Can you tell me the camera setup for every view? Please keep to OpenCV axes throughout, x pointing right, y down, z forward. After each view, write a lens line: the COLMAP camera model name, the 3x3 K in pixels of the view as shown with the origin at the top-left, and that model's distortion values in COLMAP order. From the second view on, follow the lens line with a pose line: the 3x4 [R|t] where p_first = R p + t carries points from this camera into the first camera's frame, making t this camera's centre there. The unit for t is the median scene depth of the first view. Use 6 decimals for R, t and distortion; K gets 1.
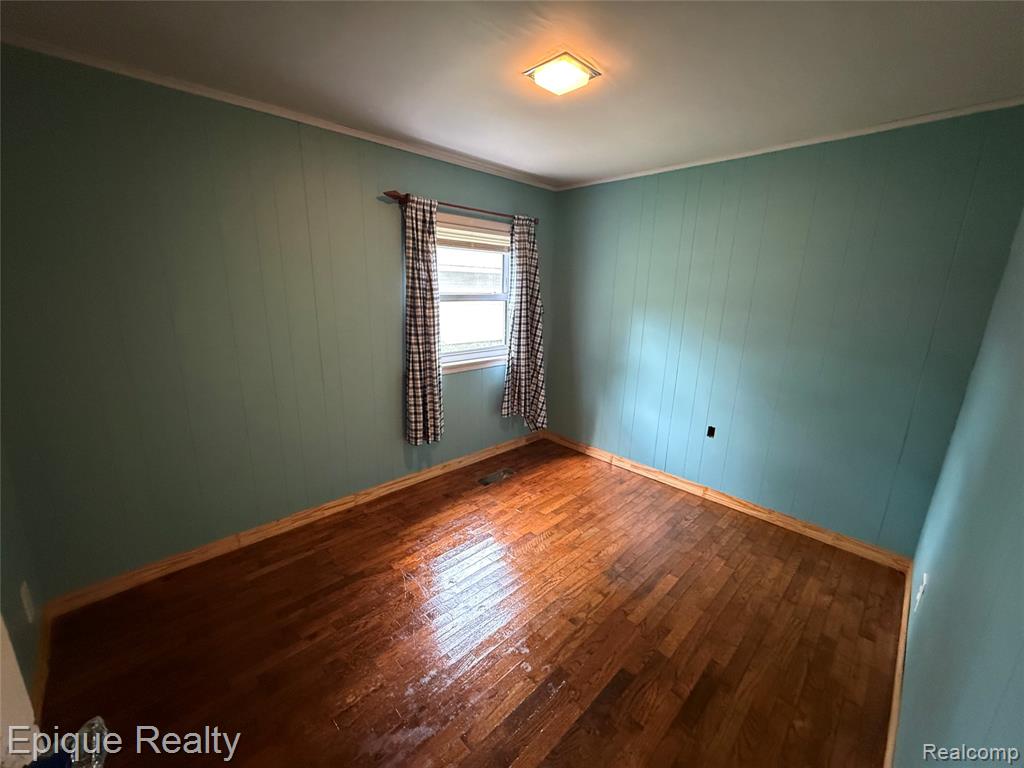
lens RADIAL K [[408.6, 0, 506.6], [0, 408.6, 392.1], [0, 0, 1]] dist [-0.000275, -0.000053]
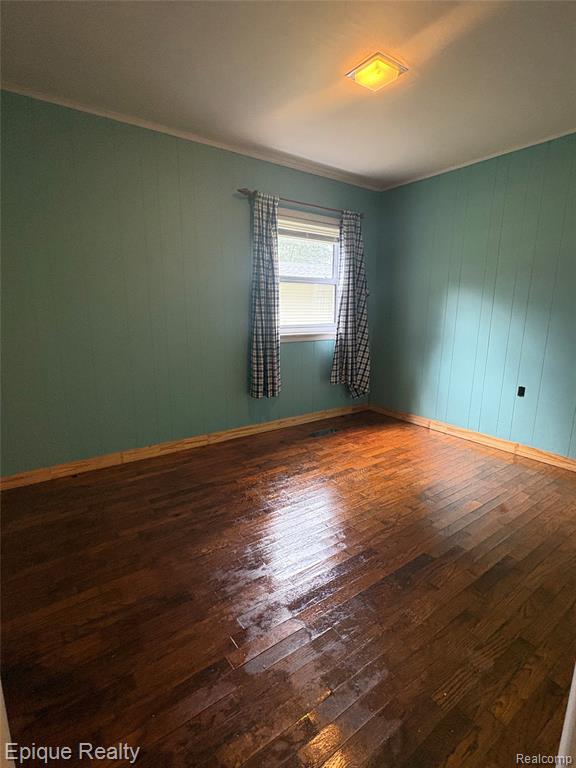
lens RADIAL K [[376.3, 0, 287.0], [0, 376.3, 388.2], [0, 0, 1]] dist [-0.006215, 0.003613]
pose [[0.989817, 0.013240, -0.141729, 0.023132], [-0.019425, 0.998914, -0.042346, 0.158750], [0.141014, 0.044668, 0.988999, -0.095252]]
